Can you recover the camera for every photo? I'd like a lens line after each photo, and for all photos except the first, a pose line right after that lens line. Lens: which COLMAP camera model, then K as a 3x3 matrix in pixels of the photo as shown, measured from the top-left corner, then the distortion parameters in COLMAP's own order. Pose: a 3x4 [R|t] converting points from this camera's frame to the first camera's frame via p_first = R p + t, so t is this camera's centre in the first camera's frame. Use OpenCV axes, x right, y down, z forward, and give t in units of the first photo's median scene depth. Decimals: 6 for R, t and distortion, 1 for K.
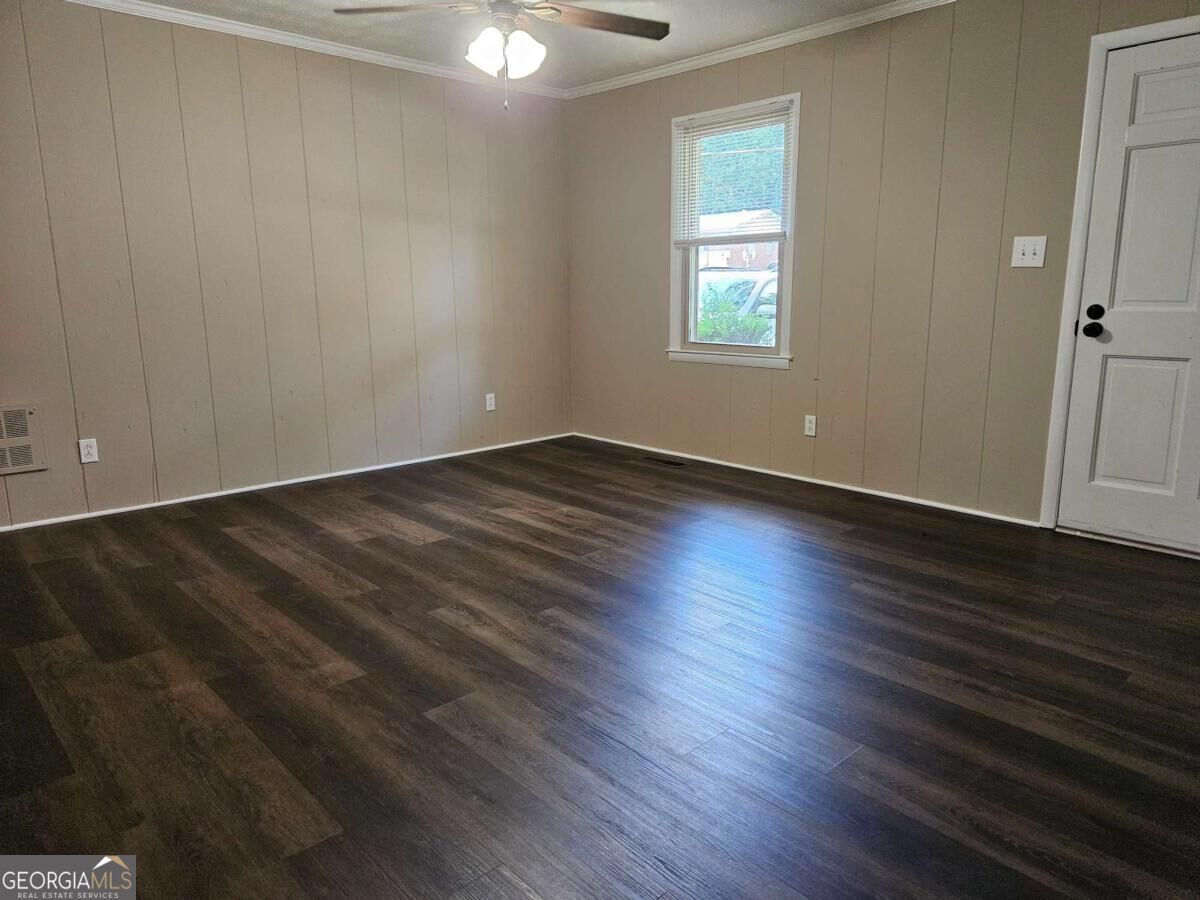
lens RADIAL K [[807.9, 0, 600.0], [0, 807.9, 450.0], [0, 0, 1]] dist [0.076597, -0.062989]
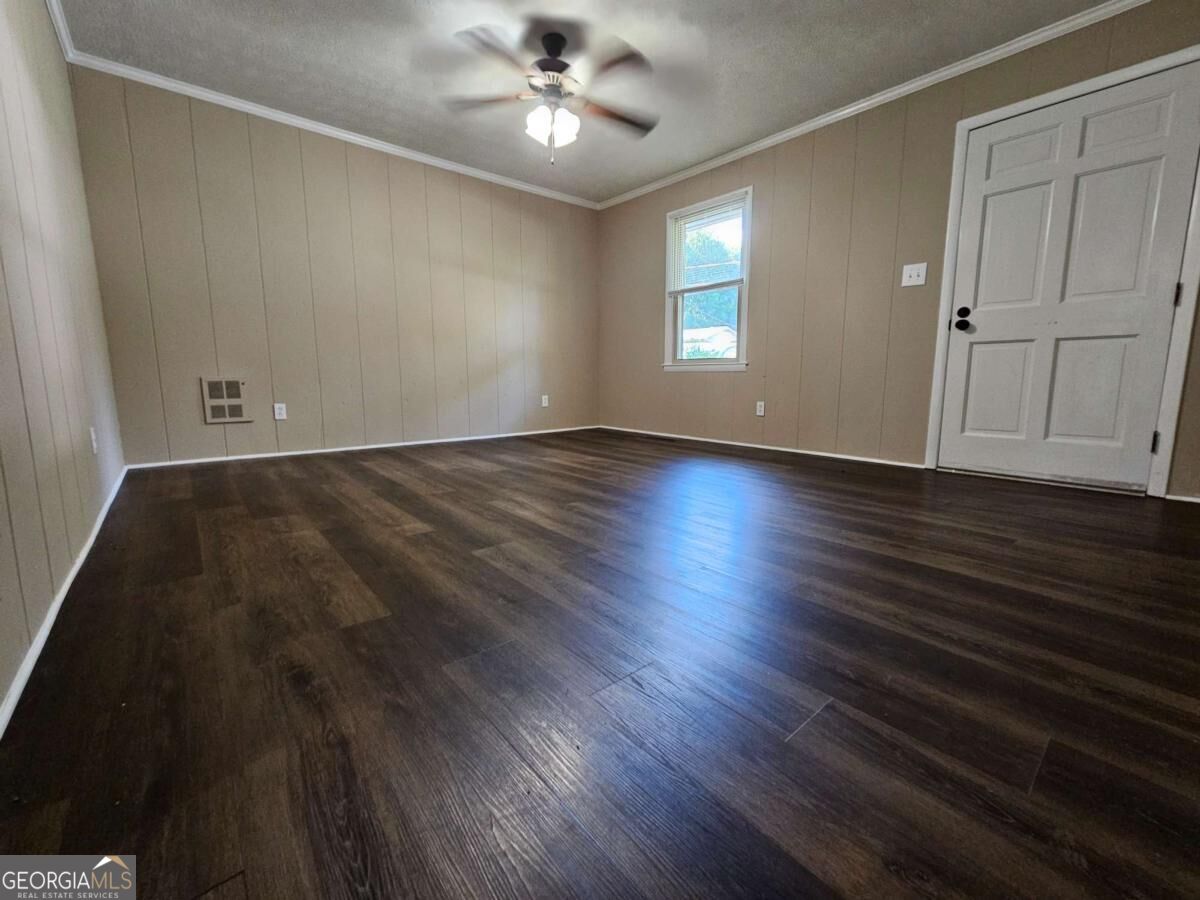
lens RADIAL K [[496.4, 0, 600.0], [0, 496.4, 450.0], [0, 0, 1]] dist [-0.000614, 0.000792]
pose [[0.998873, 0.014066, -0.045326, 0.016479], [-0.016612, 0.998276, -0.056302, 0.134775], [0.044456, 0.056991, 0.997384, 0.136573]]
